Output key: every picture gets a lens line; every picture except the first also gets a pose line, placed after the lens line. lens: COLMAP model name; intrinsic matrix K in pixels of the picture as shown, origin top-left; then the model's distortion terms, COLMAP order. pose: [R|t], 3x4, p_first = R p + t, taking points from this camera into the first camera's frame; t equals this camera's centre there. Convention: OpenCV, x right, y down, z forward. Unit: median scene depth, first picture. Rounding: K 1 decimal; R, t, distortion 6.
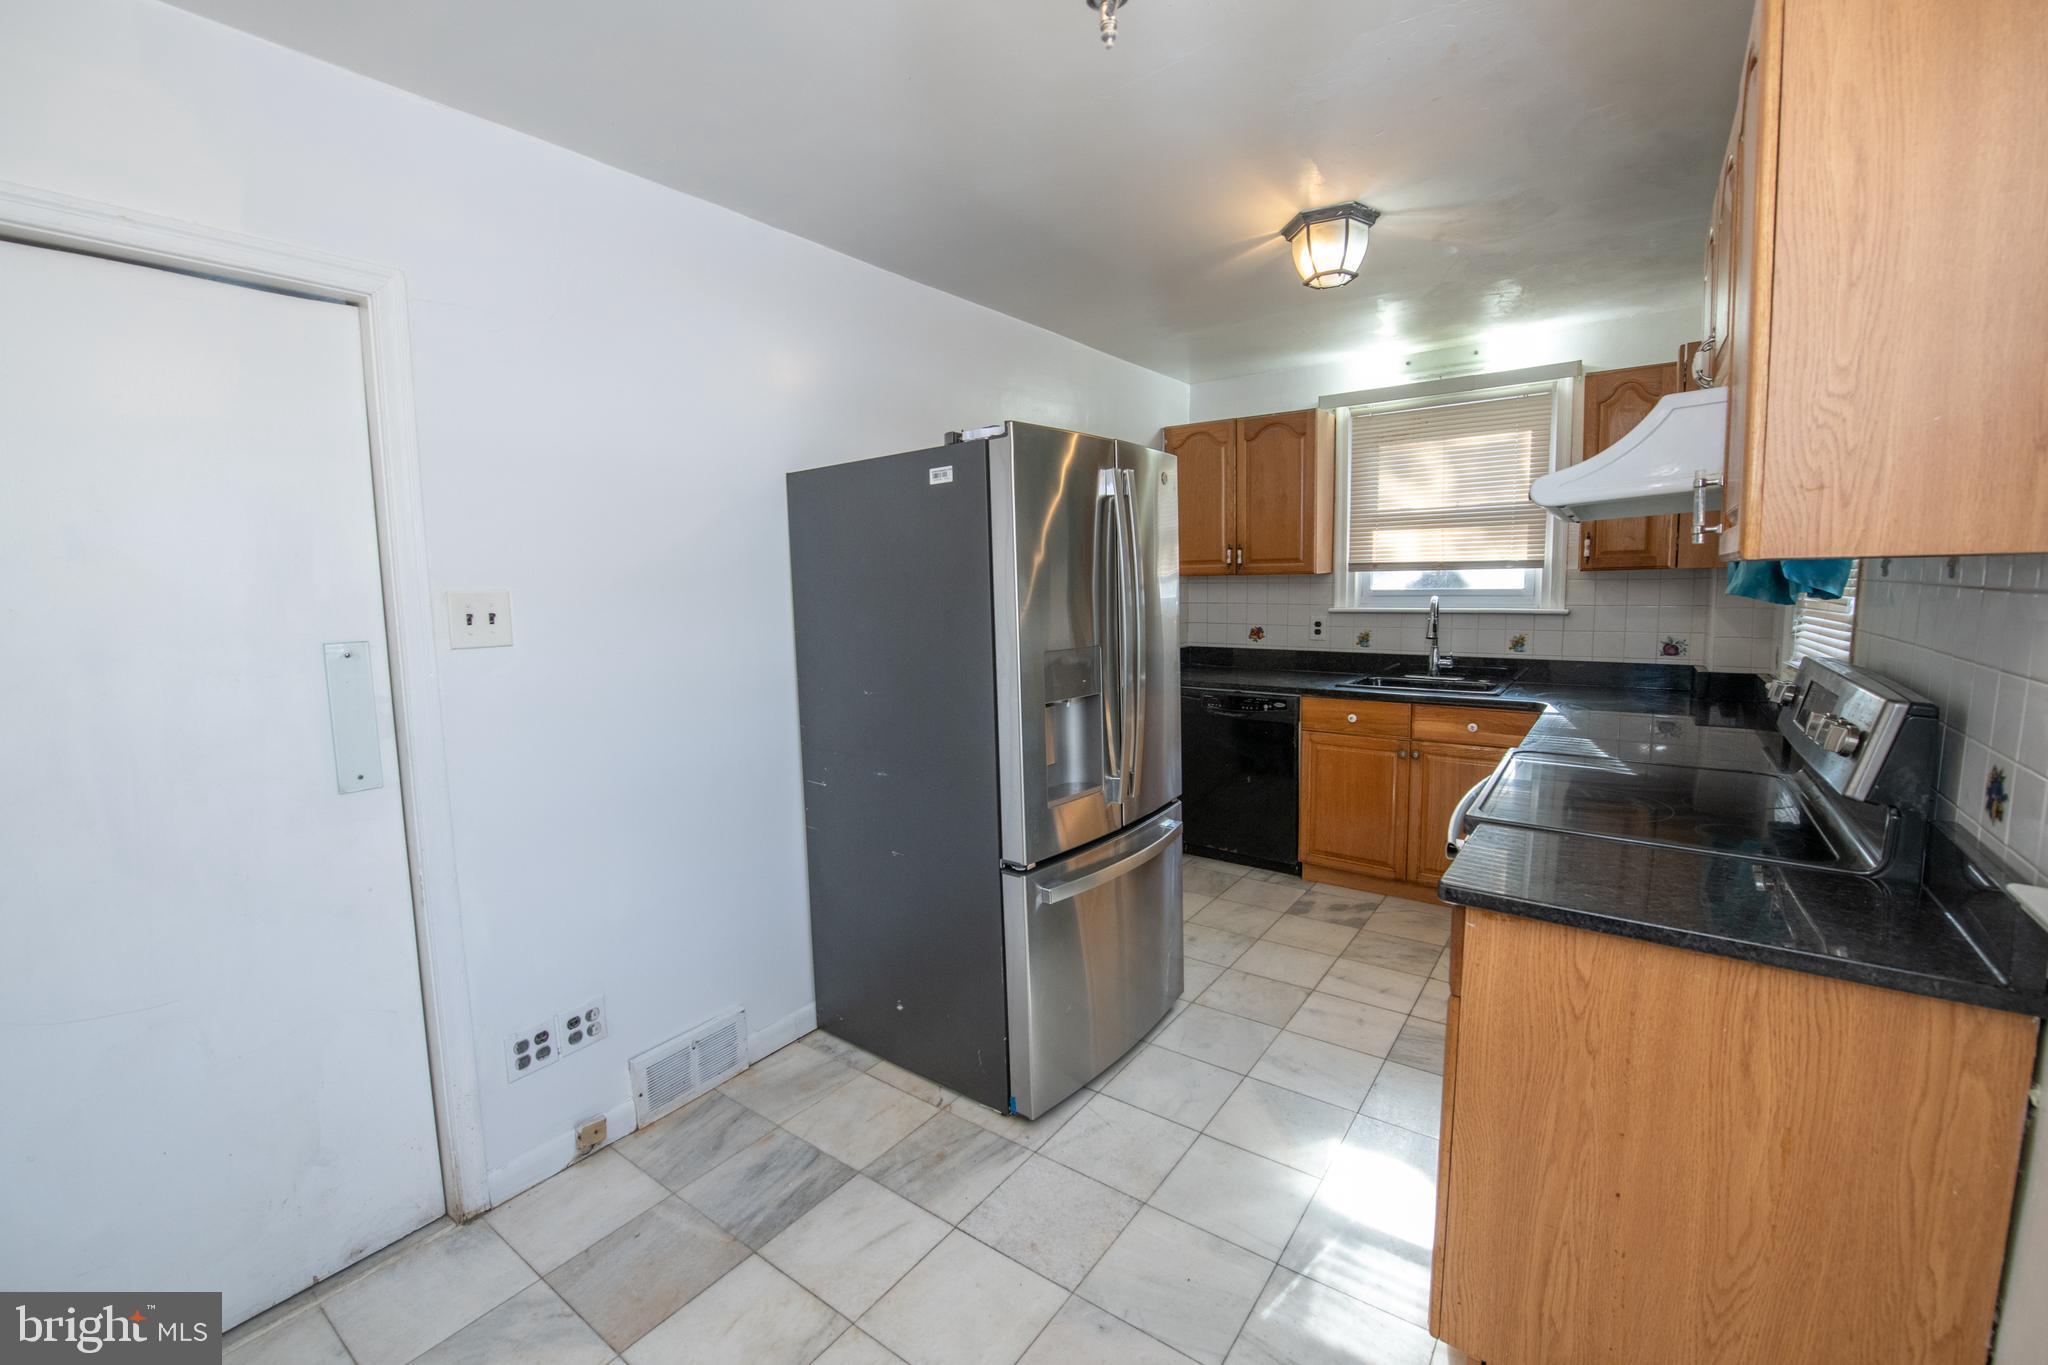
lens RADIAL K [[862.6, 0, 995.9], [0, 862.6, 667.5], [0, 0, 1]] dist [-0.012582, -0.003851]
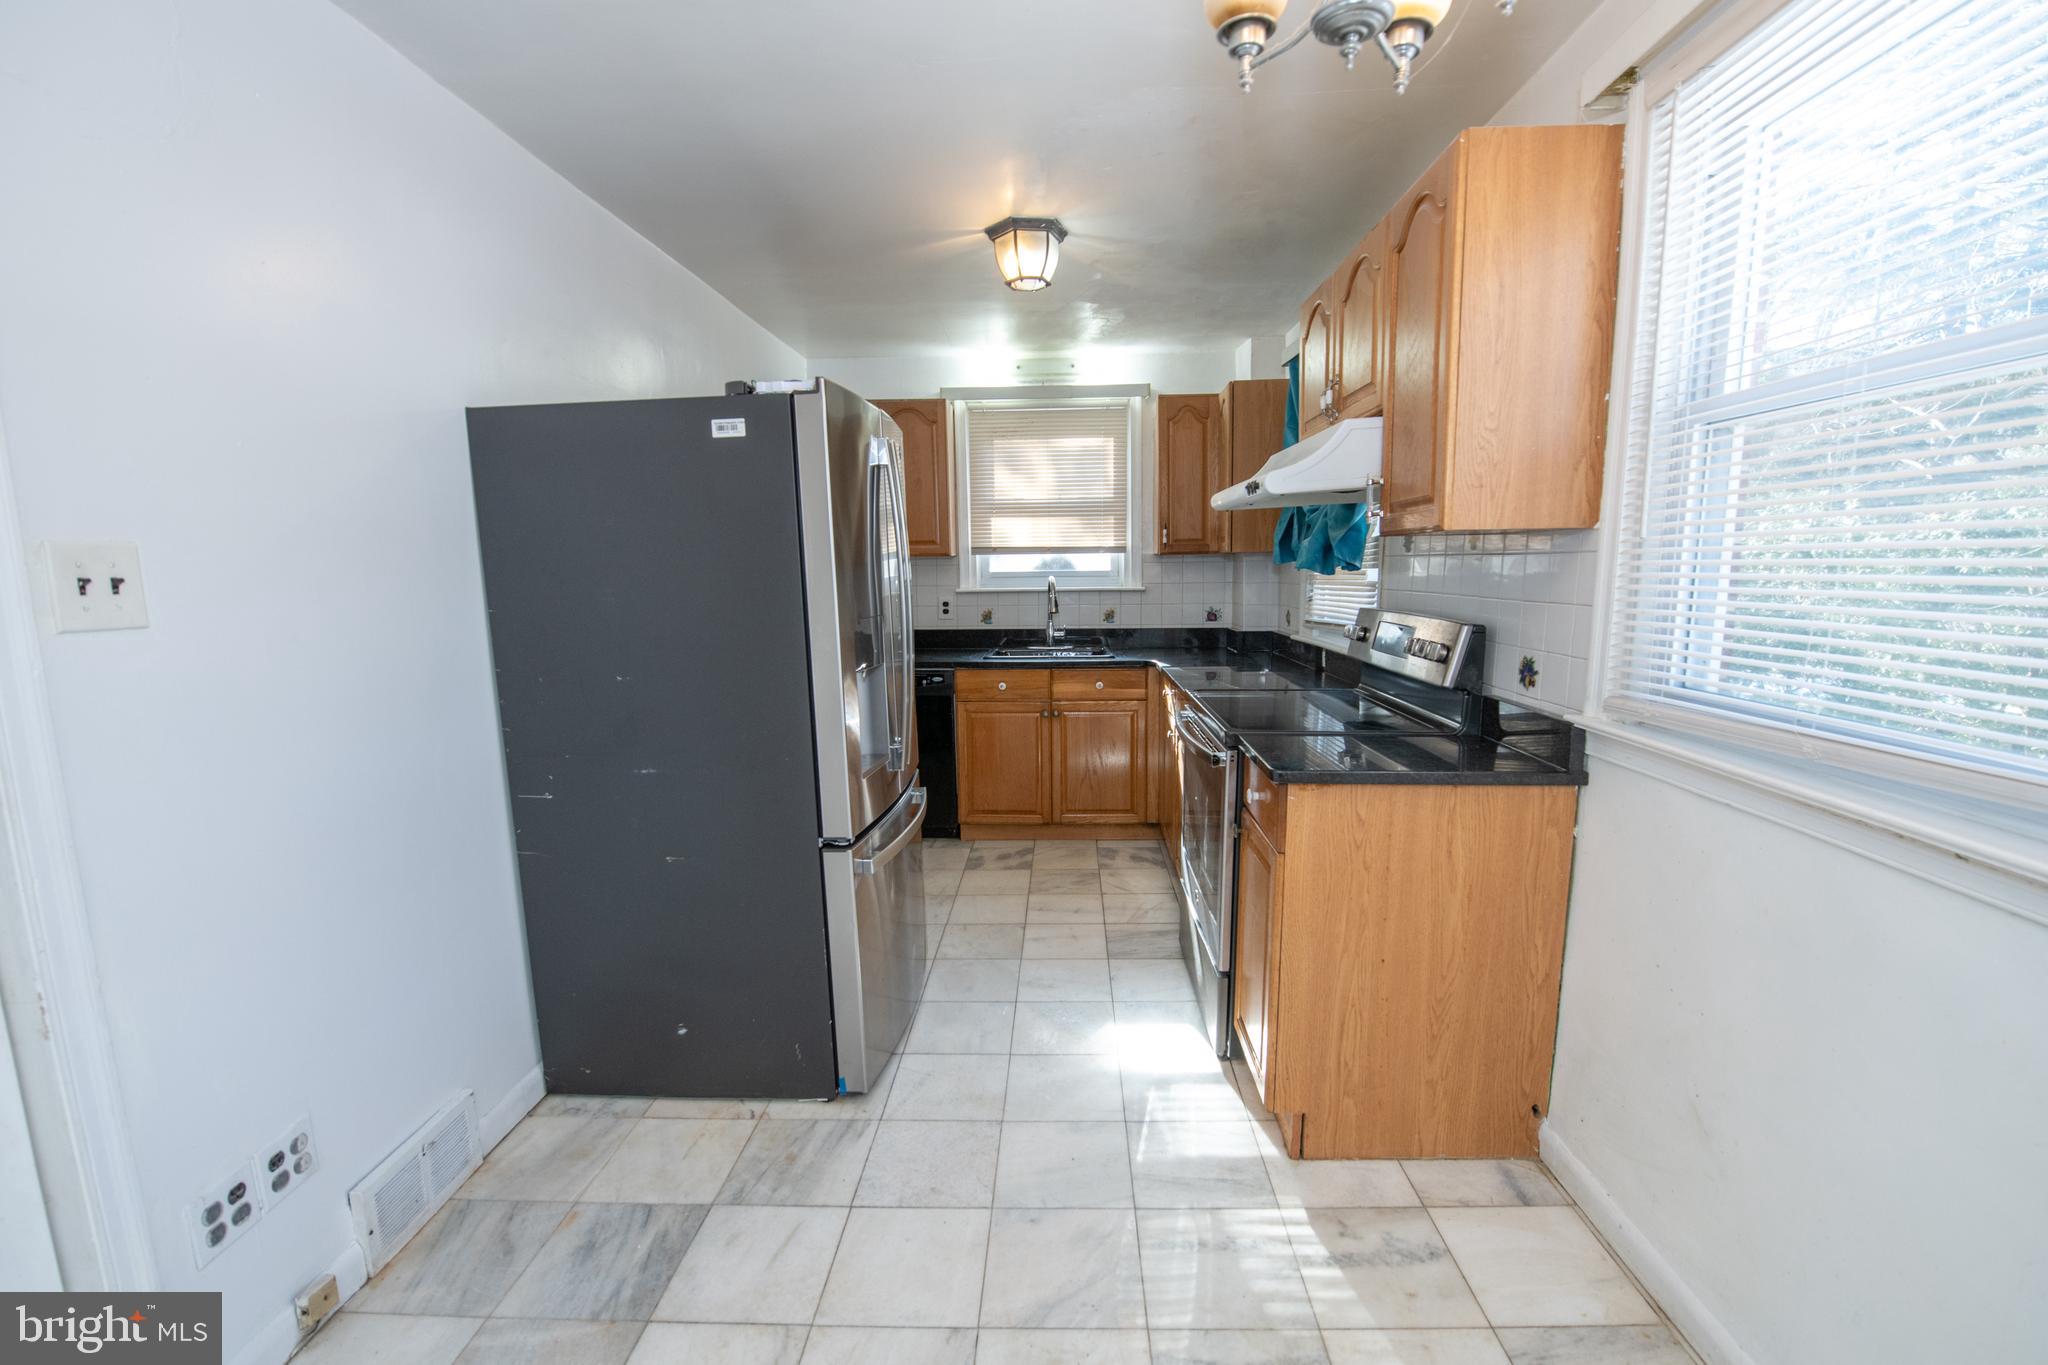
lens RADIAL K [[902.4, 0, 1042.9], [0, 902.4, 697.4], [0, 0, 1]] dist [-0.014817, -0.001335]
pose [[0.813956, -0.074297, 0.576156, -0.225991], [0.054775, 0.997185, 0.051207, 0.017693], [-0.578338, -0.010122, 0.815734, 0.023911]]
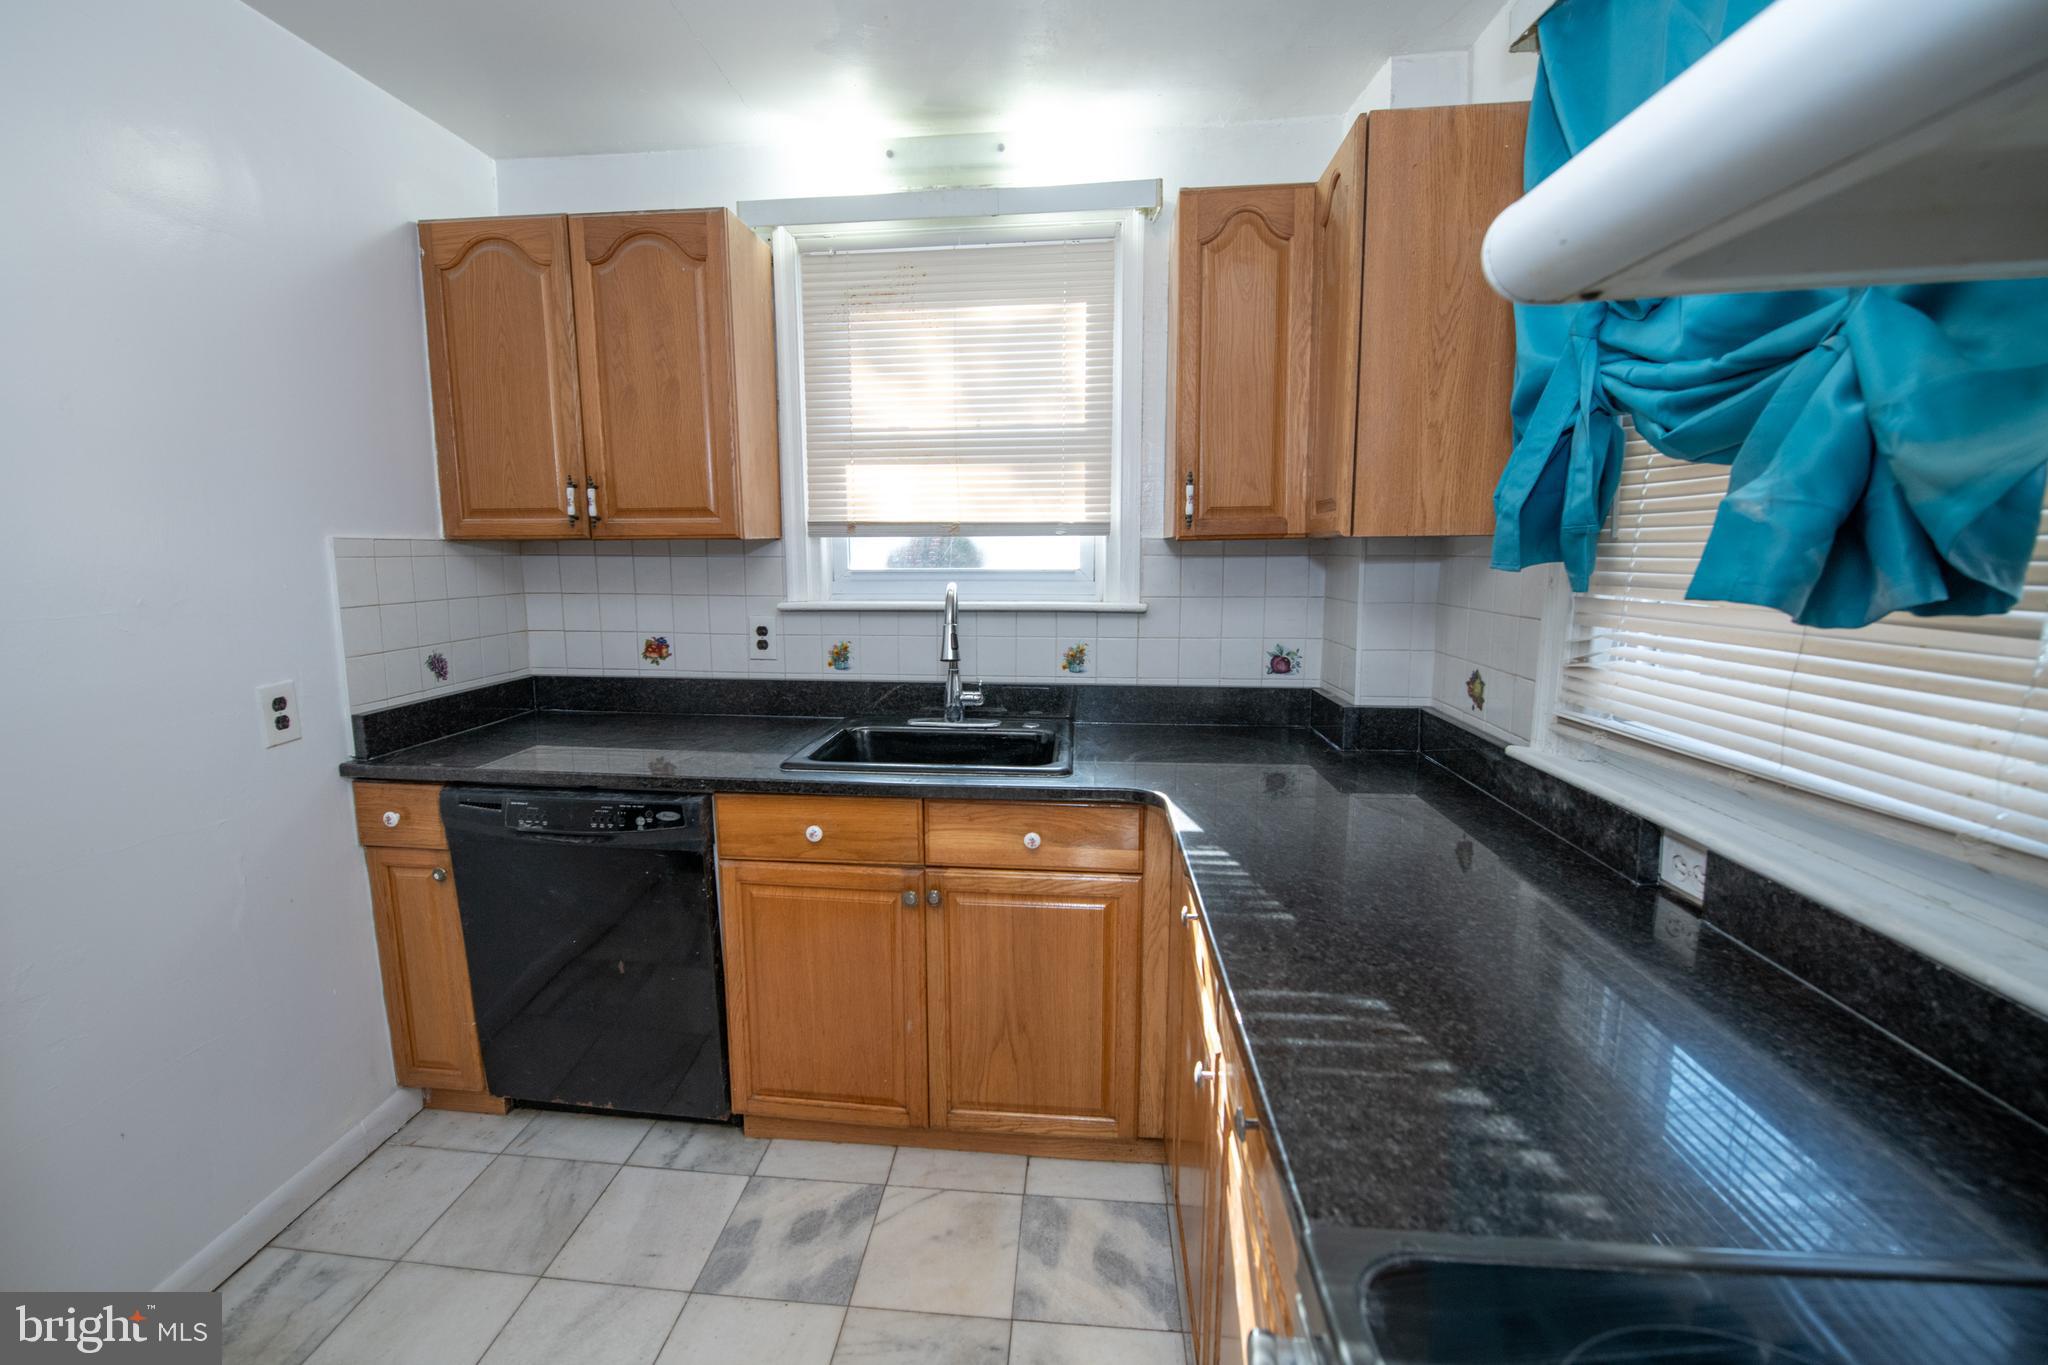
lens RADIAL K [[862.6, 0, 995.9], [0, 862.6, 667.5], [0, 0, 1]] dist [-0.012582, -0.003851]
pose [[0.853515, -0.056828, 0.517961, 0.267591], [0.040505, 0.998263, 0.042780, -0.056037], [-0.519492, -0.015533, 0.854334, 0.557406]]
